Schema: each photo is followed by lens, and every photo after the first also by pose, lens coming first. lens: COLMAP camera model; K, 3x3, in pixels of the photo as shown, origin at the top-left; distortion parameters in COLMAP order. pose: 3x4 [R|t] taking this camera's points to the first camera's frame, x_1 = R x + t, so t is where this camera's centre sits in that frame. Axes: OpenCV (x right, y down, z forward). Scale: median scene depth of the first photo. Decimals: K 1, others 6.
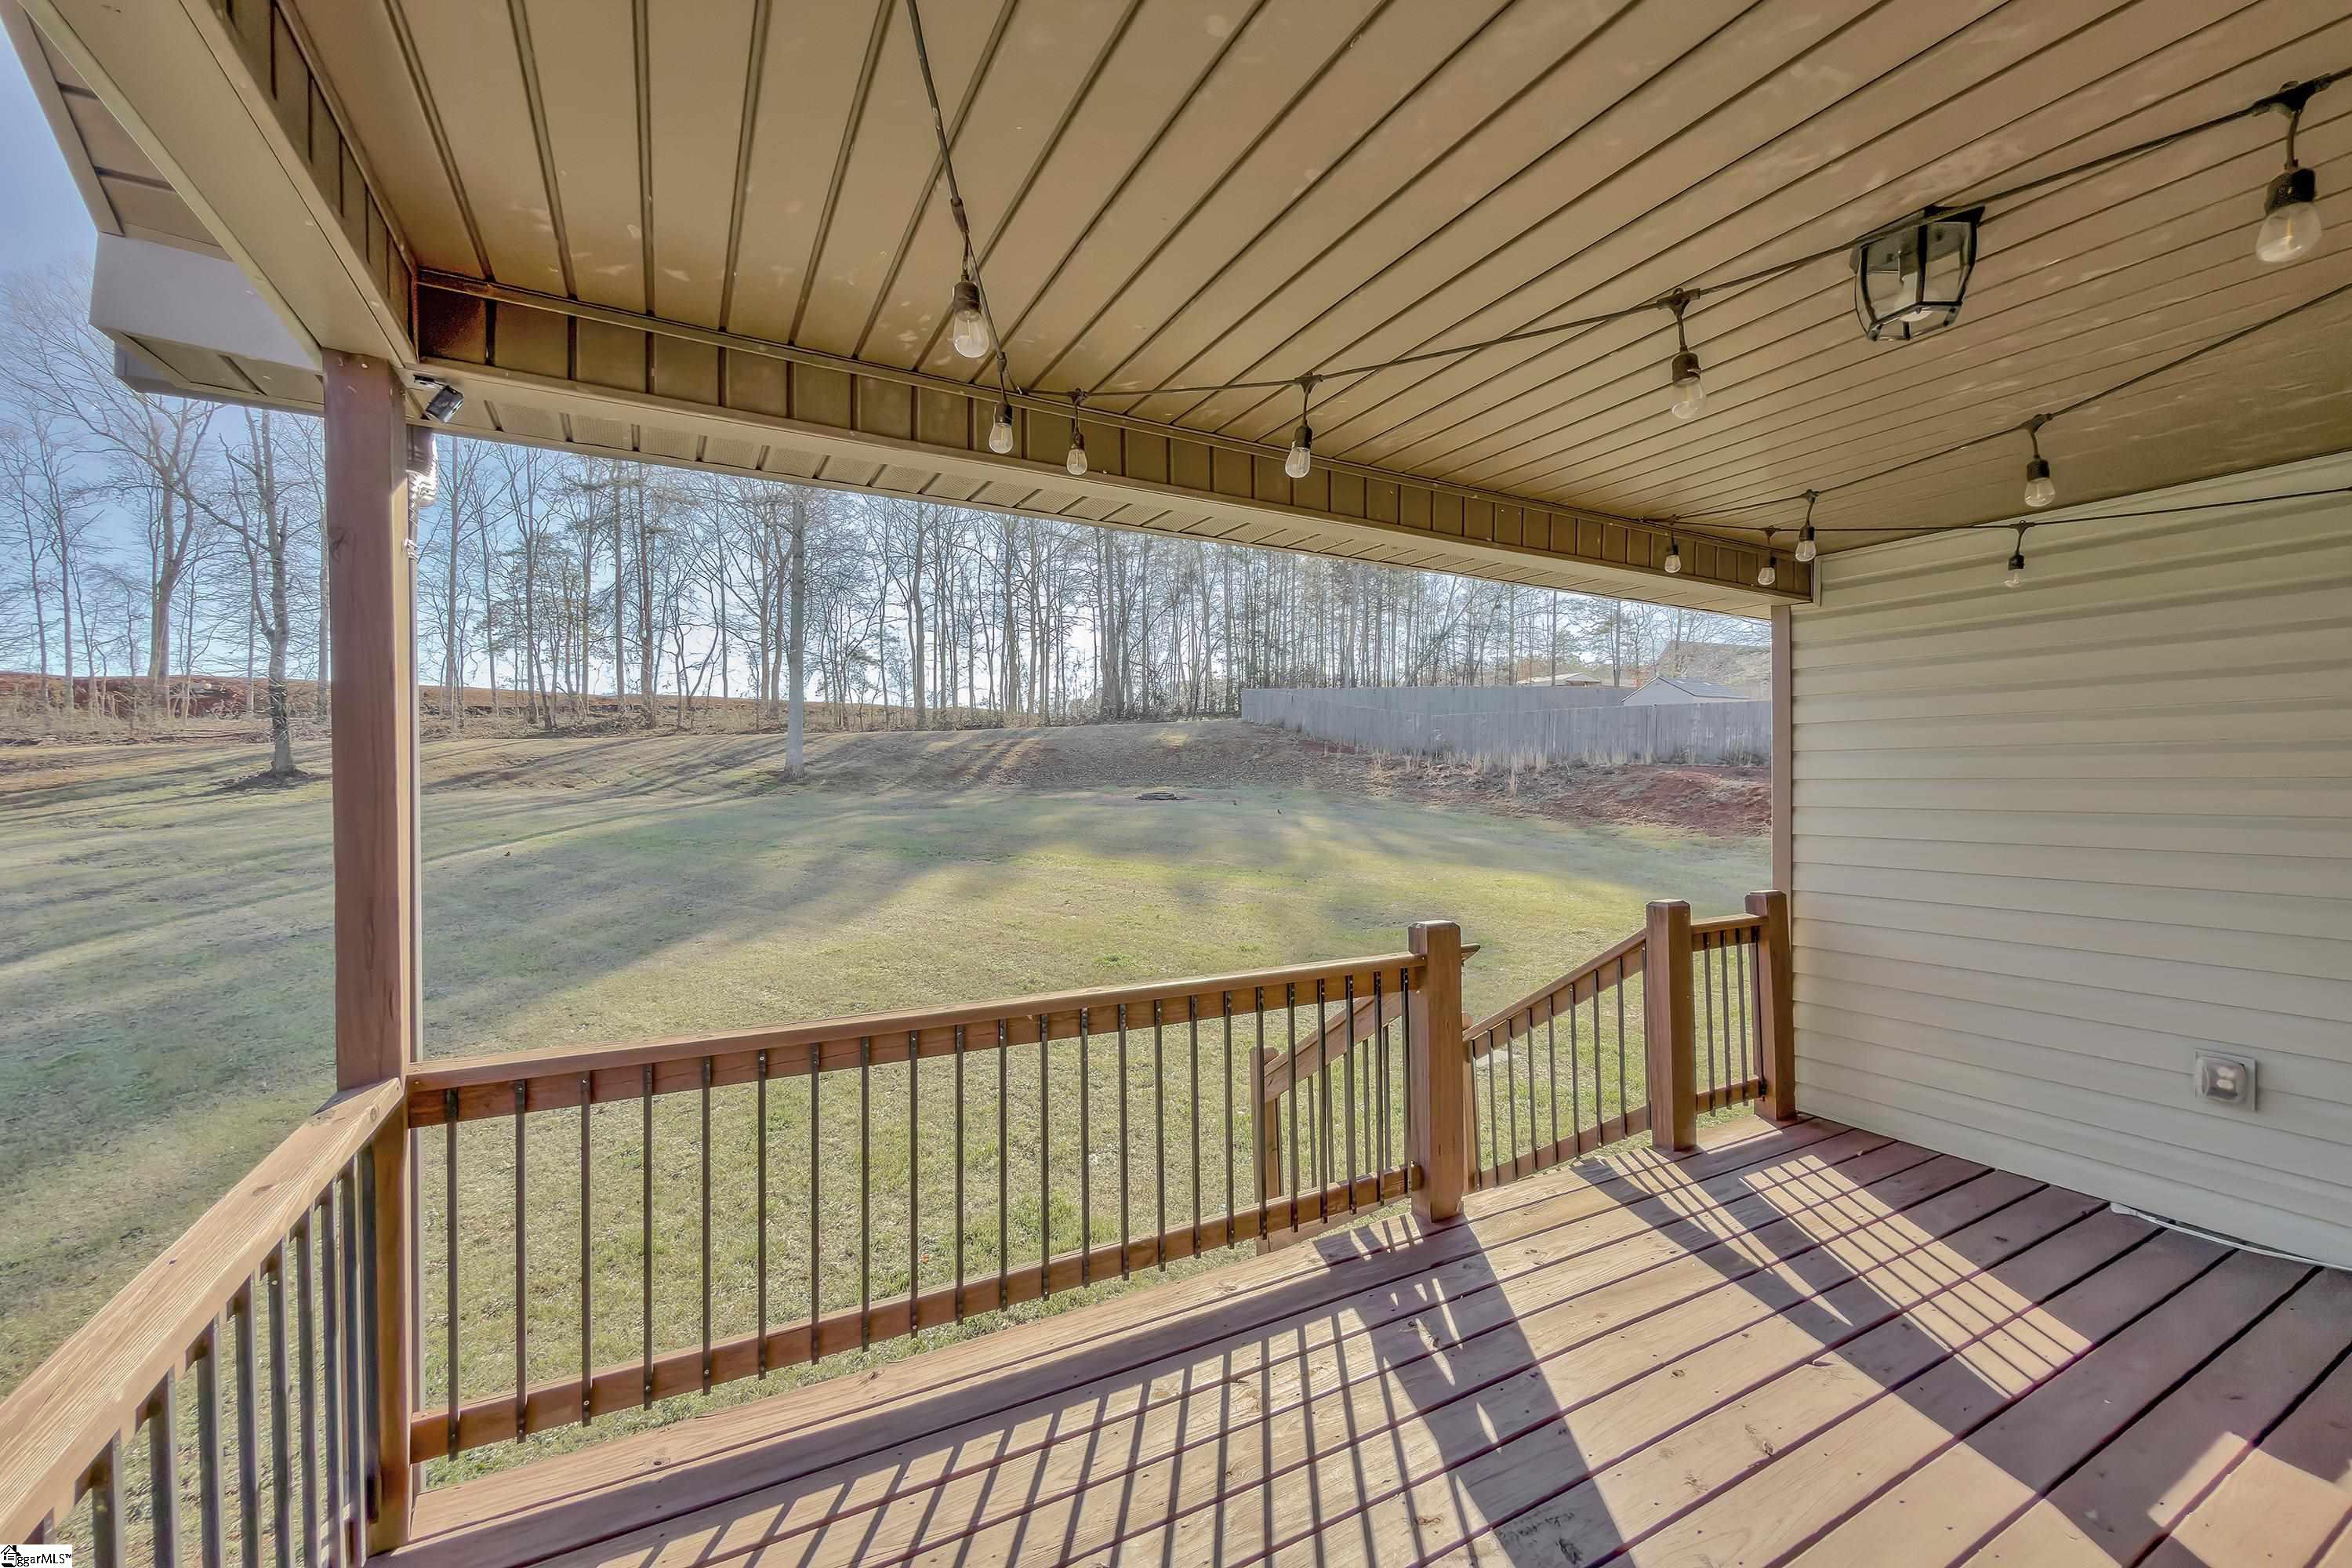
lens RADIAL K [[943.1, 0, 1183.6], [0, 943.1, 792.7], [0, 0, 1]] dist [0.000379, -0.000567]
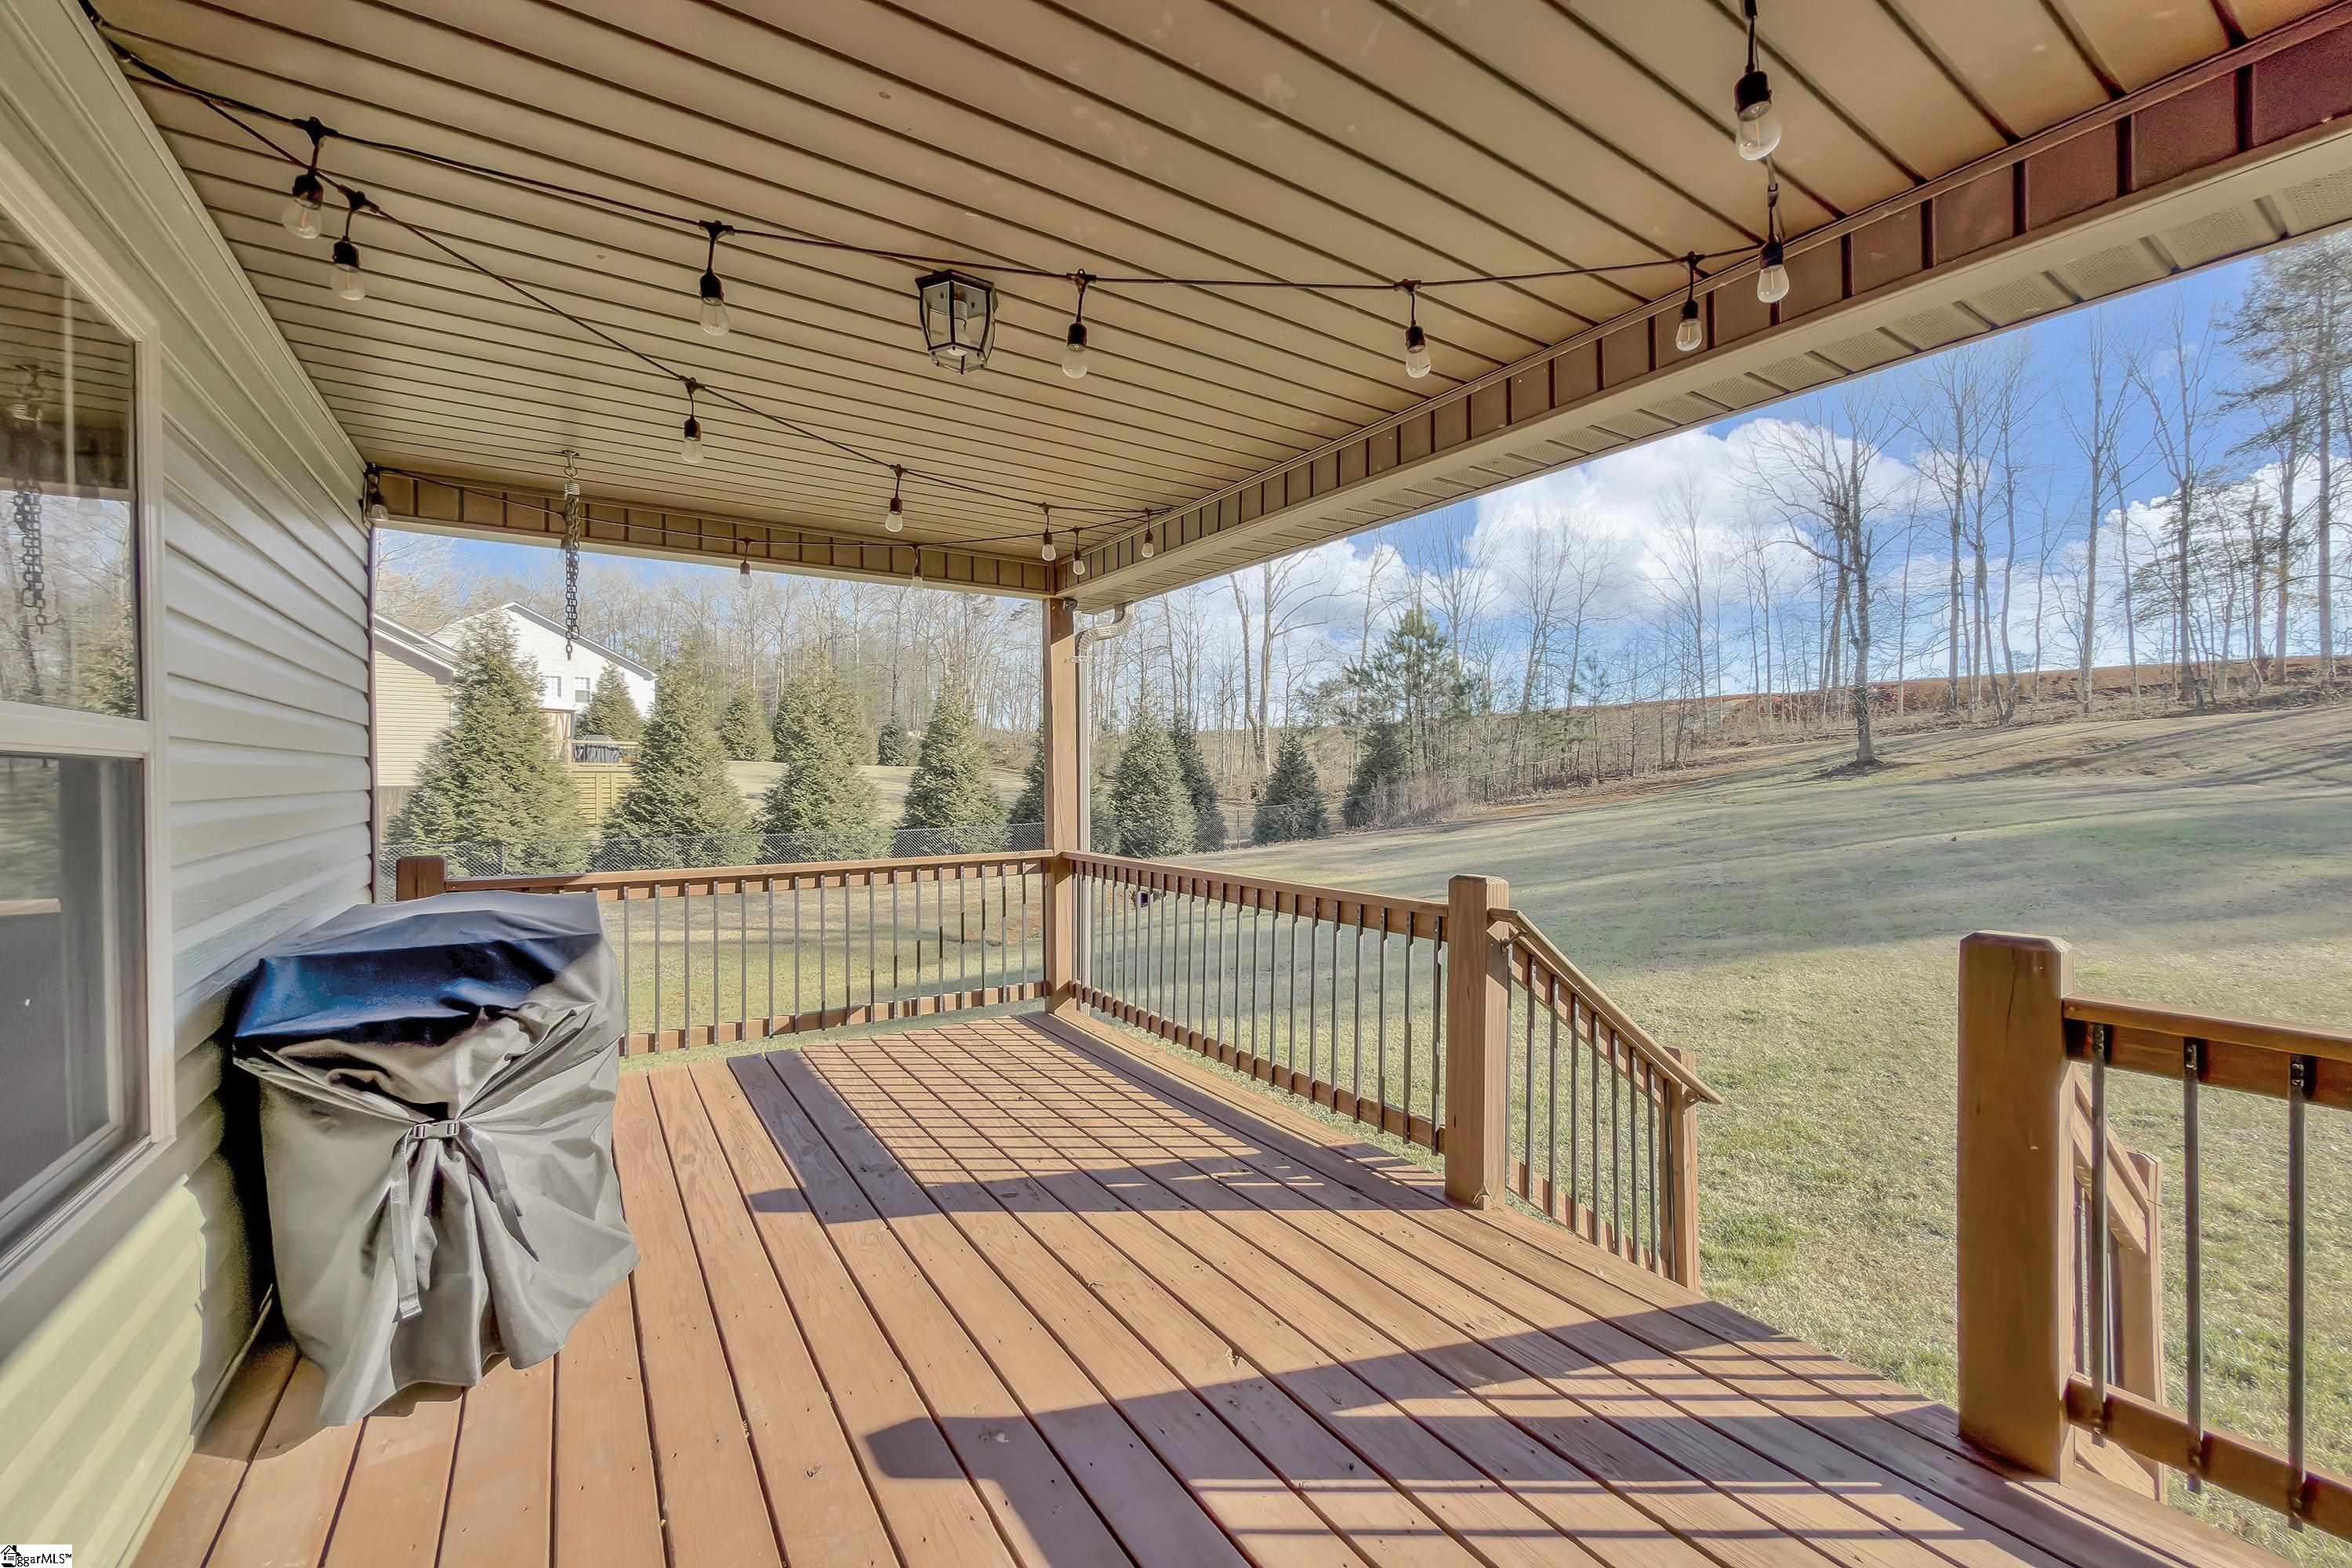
lens RADIAL K [[943.1, 0, 1172.4], [0, 943.1, 779.4], [0, 0, 1]] dist [0.000379, -0.000567]
pose [[0.076564, 0.002511, -0.997062, 1.161864], [-0.009284, 0.999955, 0.001805, 0.049025], [0.997021, 0.009119, 0.076584, 0.653101]]
